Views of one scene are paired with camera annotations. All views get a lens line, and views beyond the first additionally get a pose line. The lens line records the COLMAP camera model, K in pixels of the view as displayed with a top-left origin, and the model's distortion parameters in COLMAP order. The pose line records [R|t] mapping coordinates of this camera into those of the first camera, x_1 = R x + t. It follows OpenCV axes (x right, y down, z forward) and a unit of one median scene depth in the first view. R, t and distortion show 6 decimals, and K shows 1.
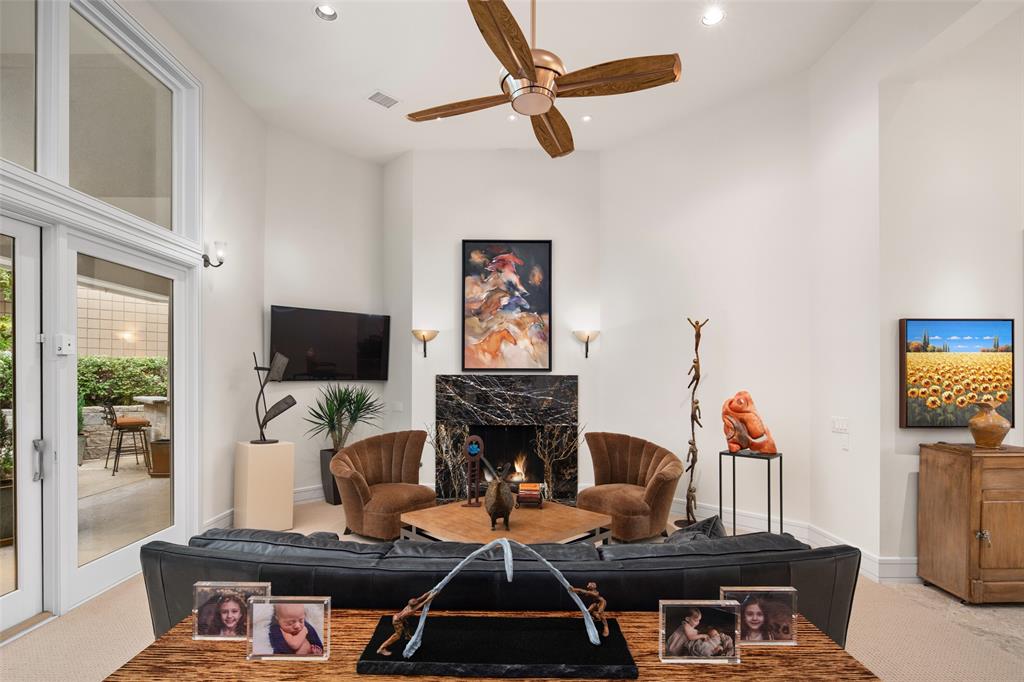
lens RADIAL K [[495.3, 0, 509.3], [0, 495.3, 376.1], [0, 0, 1]] dist [-0.000730, -0.000809]
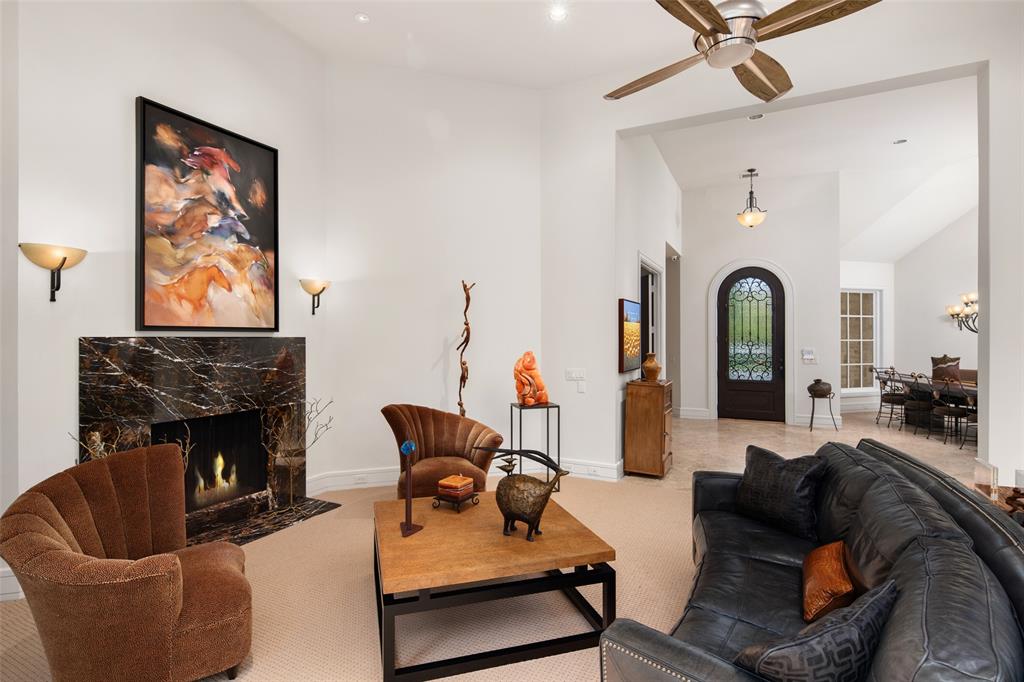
lens RADIAL K [[495.3, 0, 510.7], [0, 495.3, 338.2], [0, 0, 1]] dist [-0.000730, -0.000809]
pose [[0.462487, -0.005149, 0.886611, -0.398219], [-0.000001, 0.999983, 0.005809, -0.004446], [-0.886626, -0.002688, 0.462479, 0.365712]]
